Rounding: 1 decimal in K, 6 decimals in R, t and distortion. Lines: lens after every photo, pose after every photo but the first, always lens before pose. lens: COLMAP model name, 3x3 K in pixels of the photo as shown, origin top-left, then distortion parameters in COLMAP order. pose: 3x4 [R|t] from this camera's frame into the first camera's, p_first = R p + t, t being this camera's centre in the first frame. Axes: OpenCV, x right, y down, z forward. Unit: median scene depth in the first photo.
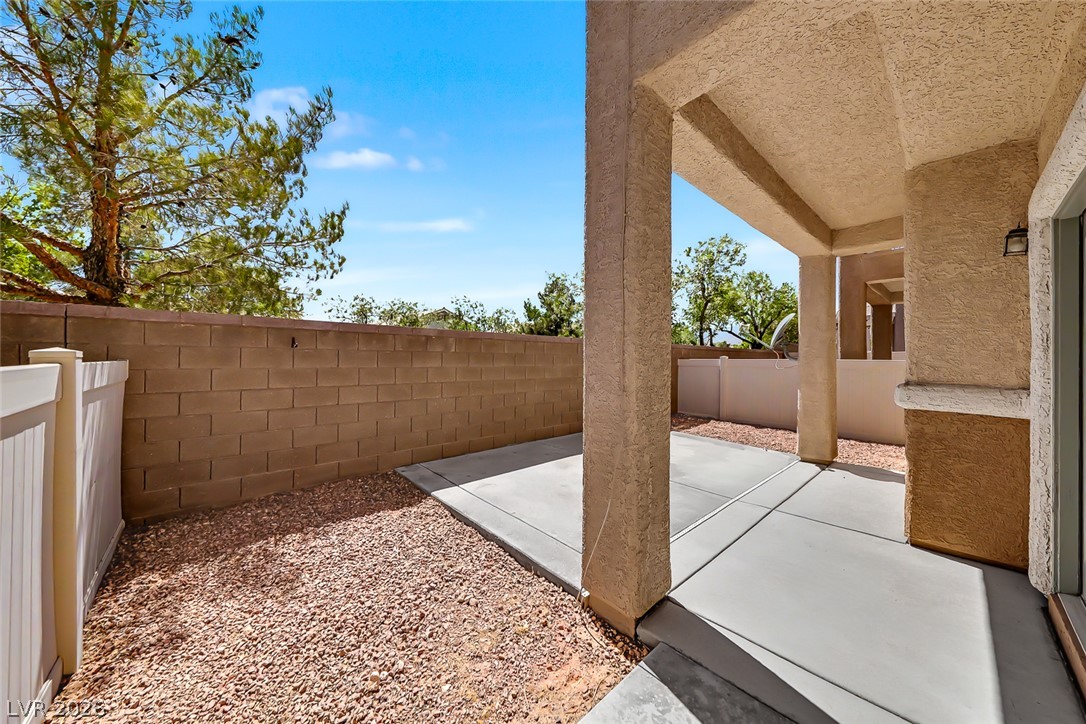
lens RADIAL K [[375.3, 0, 541.7], [0, 375.3, 358.4], [0, 0, 1]] dist [0.017844, -0.006965]
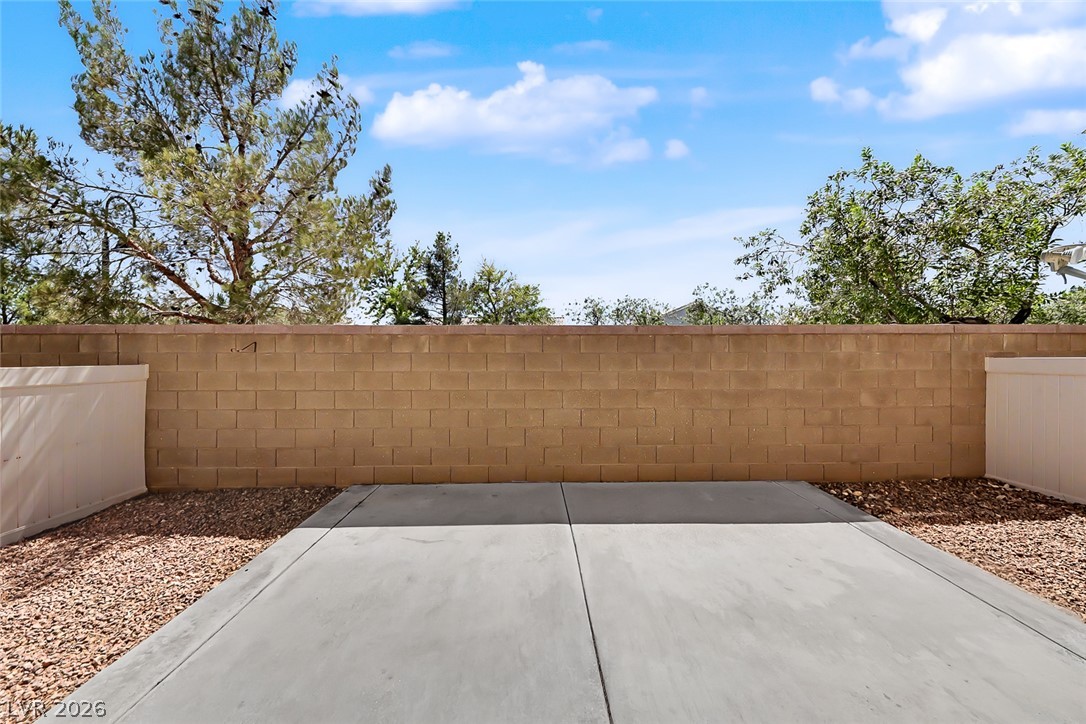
lens RADIAL K [[387.7, 0, 540.9], [0, 387.7, 359.6], [0, 0, 1]] dist [-0.001370, -0.000274]
pose [[0.750349, -0.007061, -0.661004, 0.565607], [0.009207, 0.999958, -0.000230, 0.000279], [0.660978, -0.005914, 0.750382, 0.630104]]
